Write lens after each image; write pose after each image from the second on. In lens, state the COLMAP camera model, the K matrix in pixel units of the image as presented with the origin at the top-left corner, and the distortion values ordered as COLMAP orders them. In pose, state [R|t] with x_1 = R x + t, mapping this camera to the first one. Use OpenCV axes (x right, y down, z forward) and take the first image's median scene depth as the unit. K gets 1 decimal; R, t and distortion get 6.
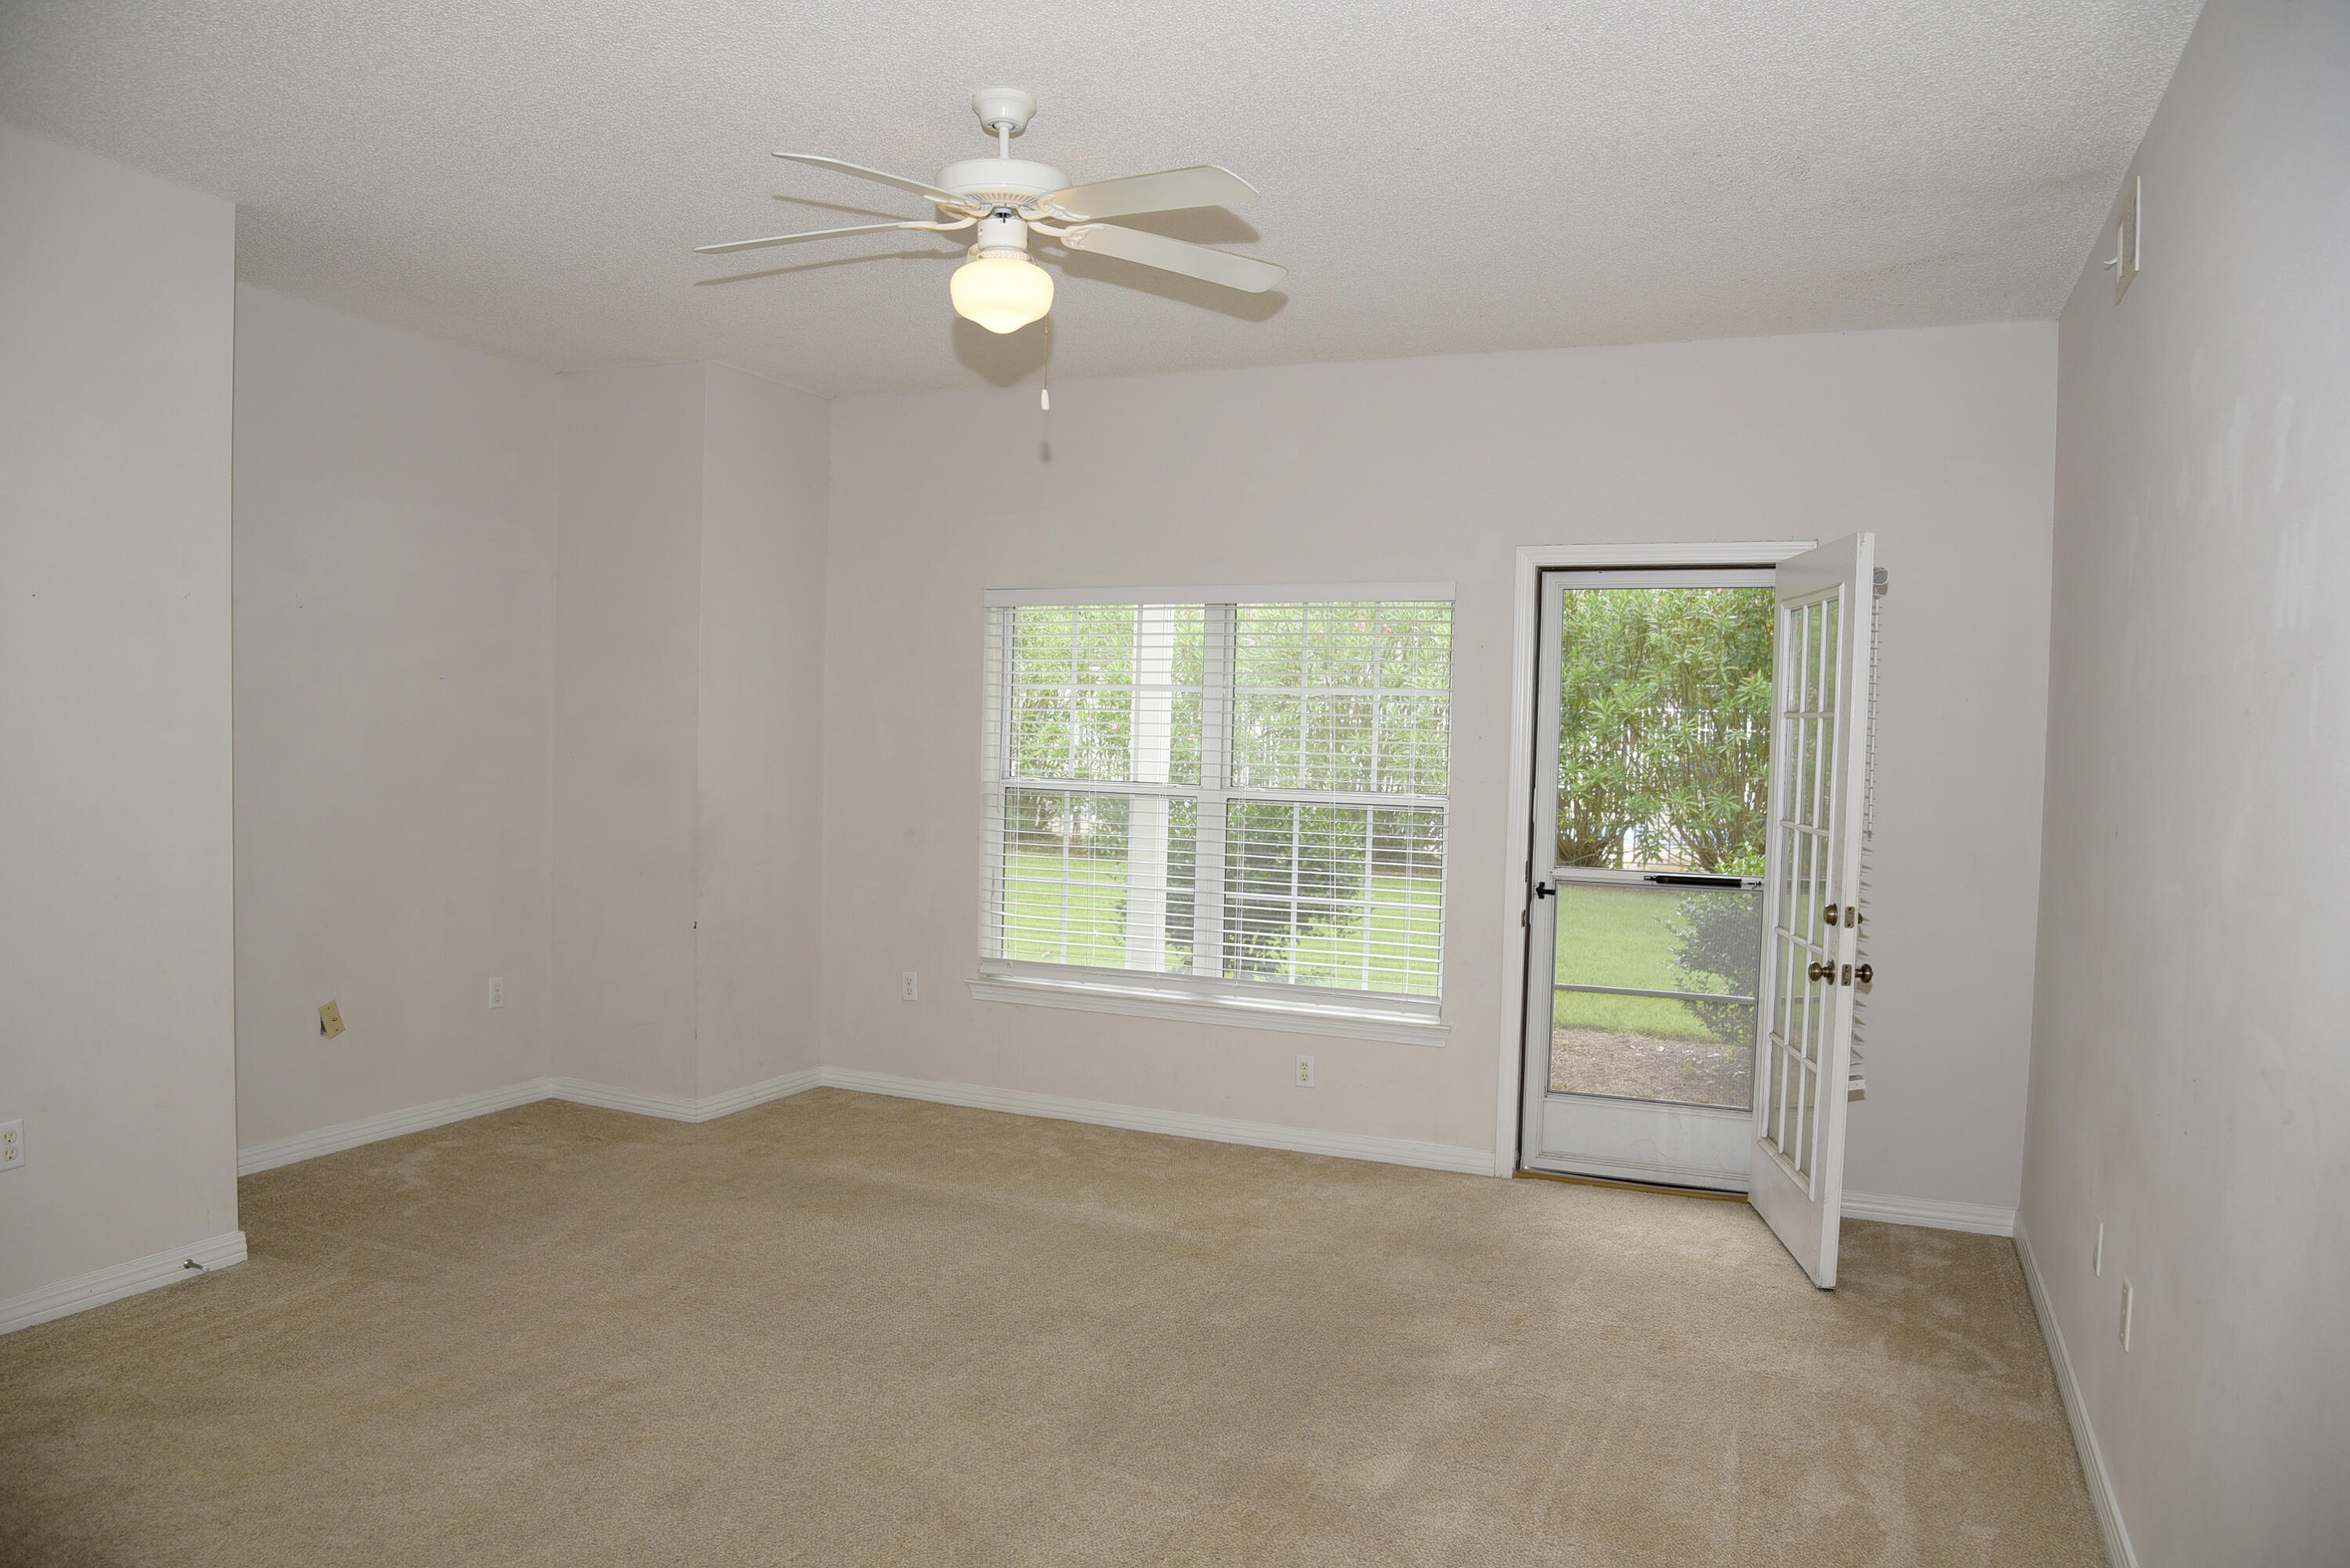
lens RADIAL K [[1584.6, 0, 1175.6], [0, 1584.6, 805.8], [0, 0, 1]] dist [-0.026457, 0.000729]
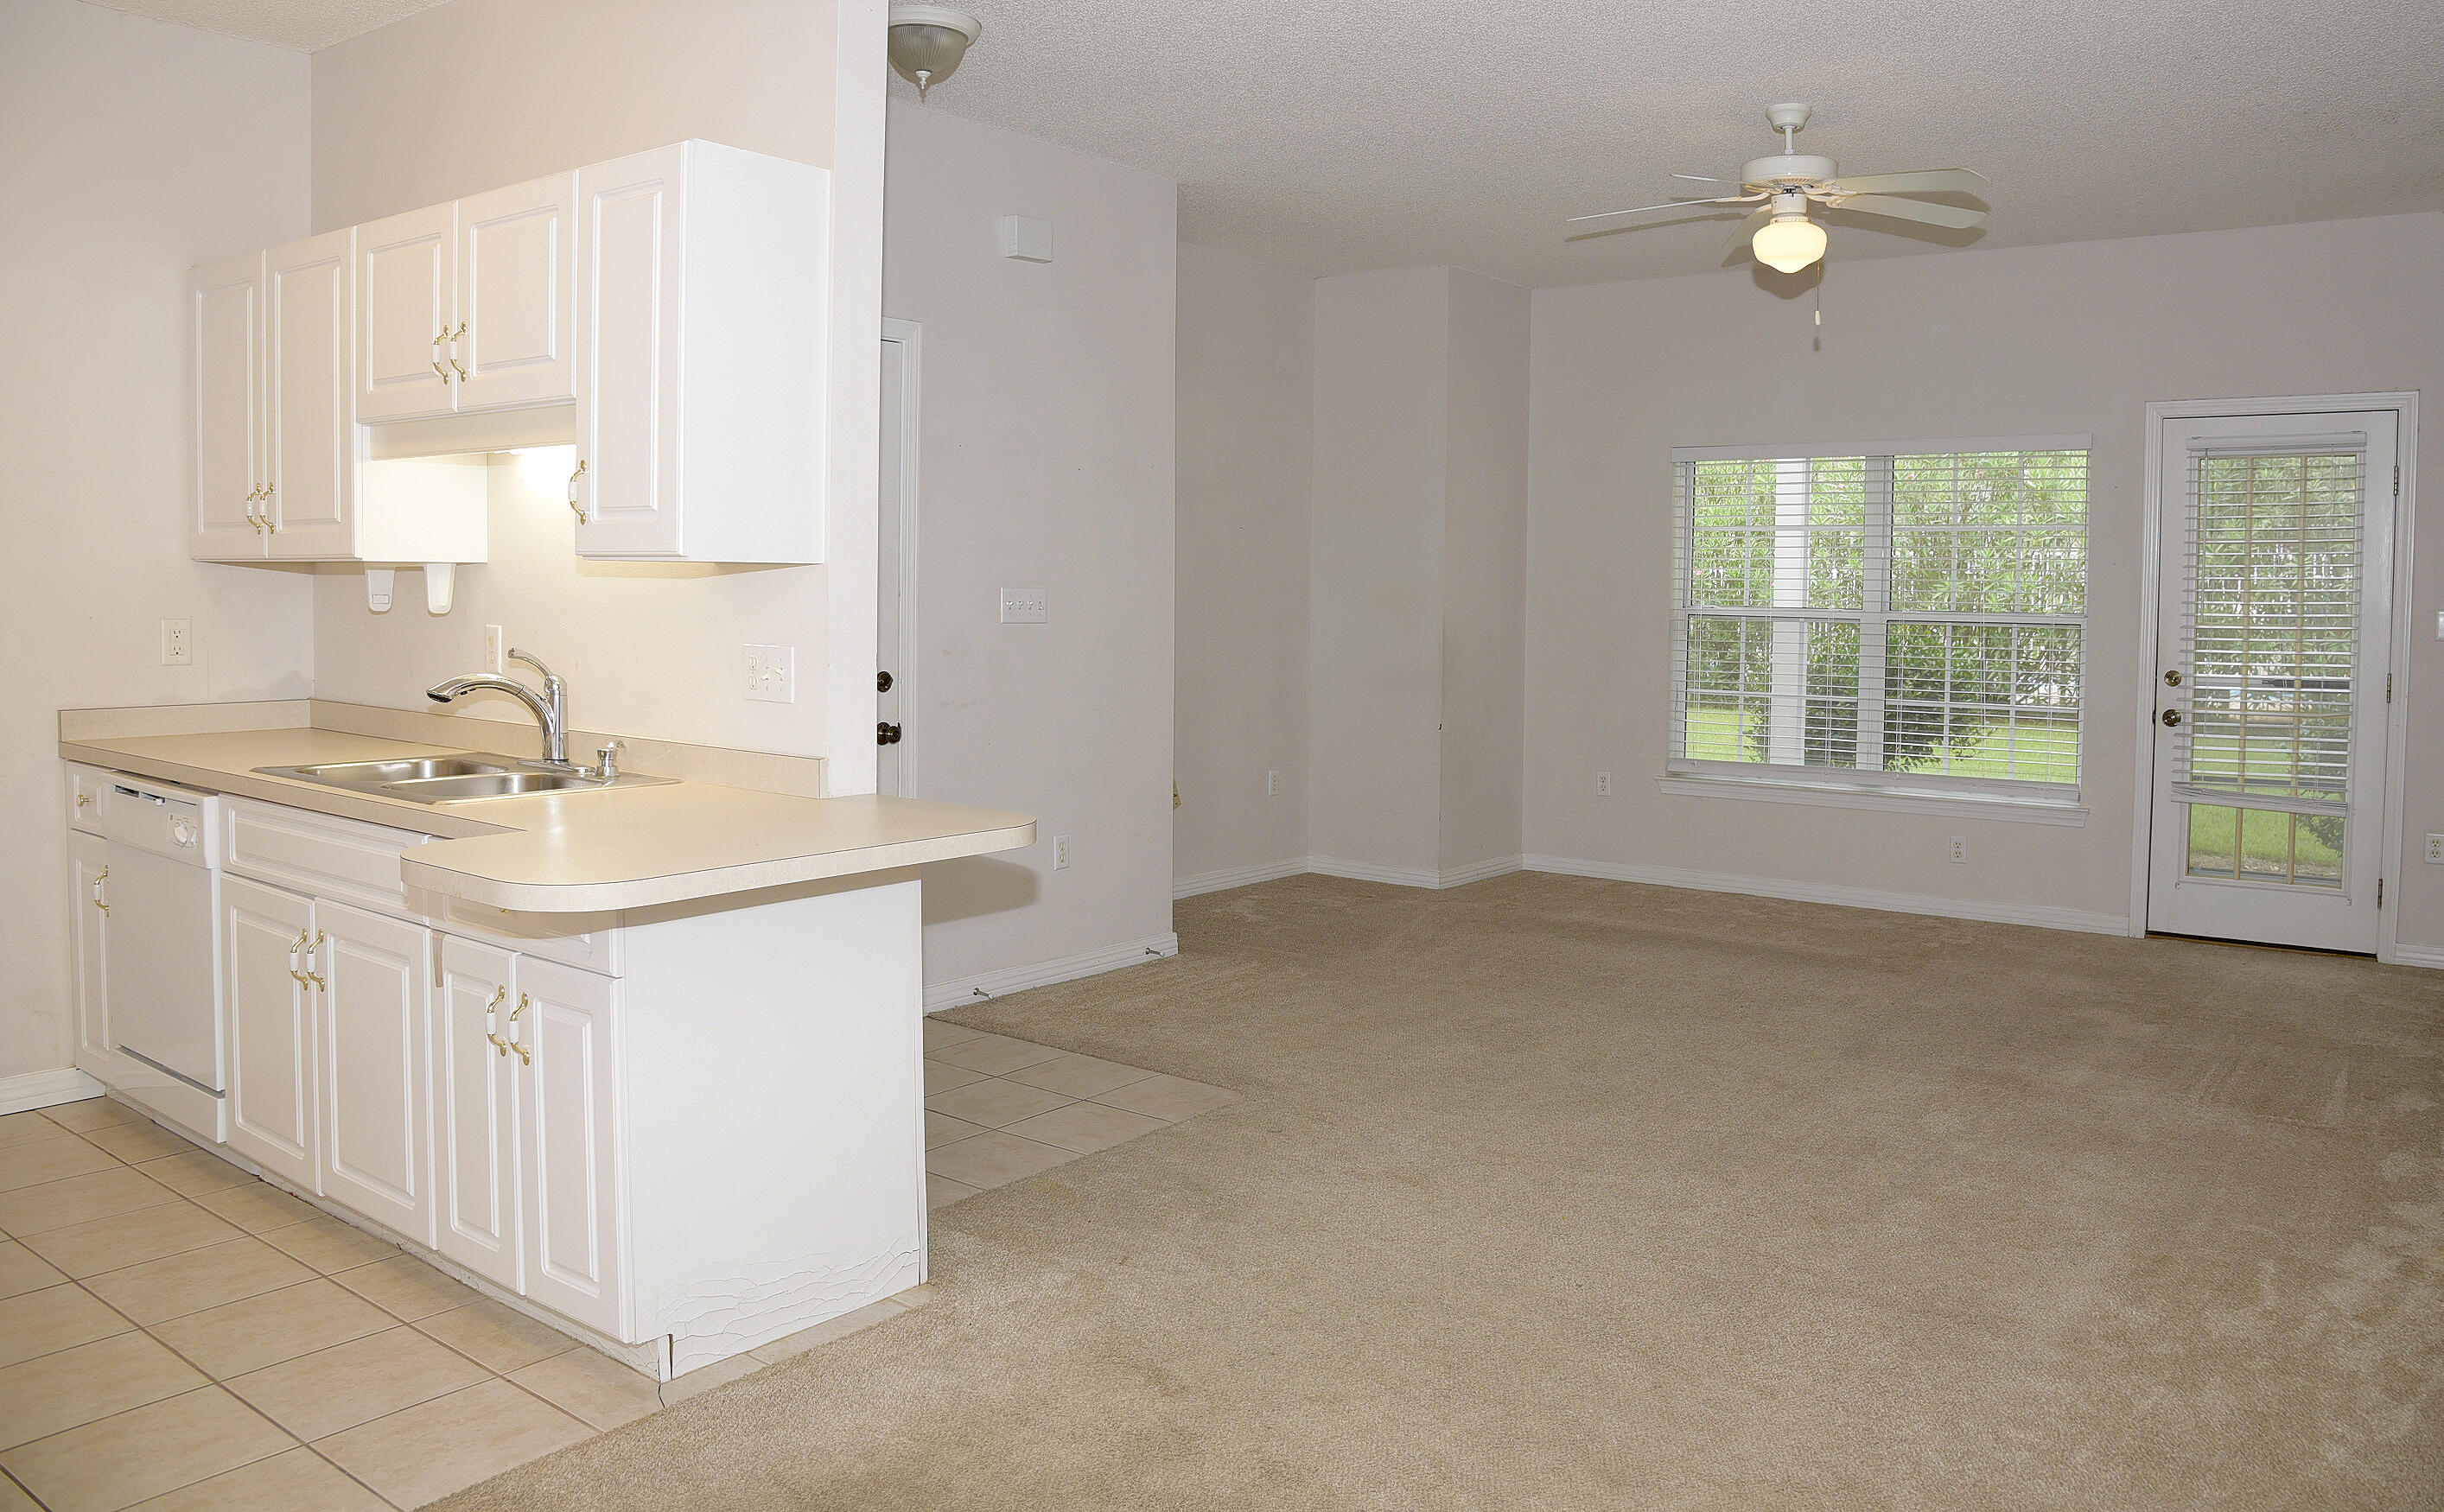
lens RADIAL K [[1835.5, 0, 1327.5], [0, 1835.5, 679.9], [0, 0, 1]] dist [-0.035162, -0.001084]
pose [[0.984315, -0.004992, -0.176348, -0.139450], [0.004283, 0.999981, -0.004401, 0.044852], [0.176367, 0.003577, 0.984318, -0.421724]]
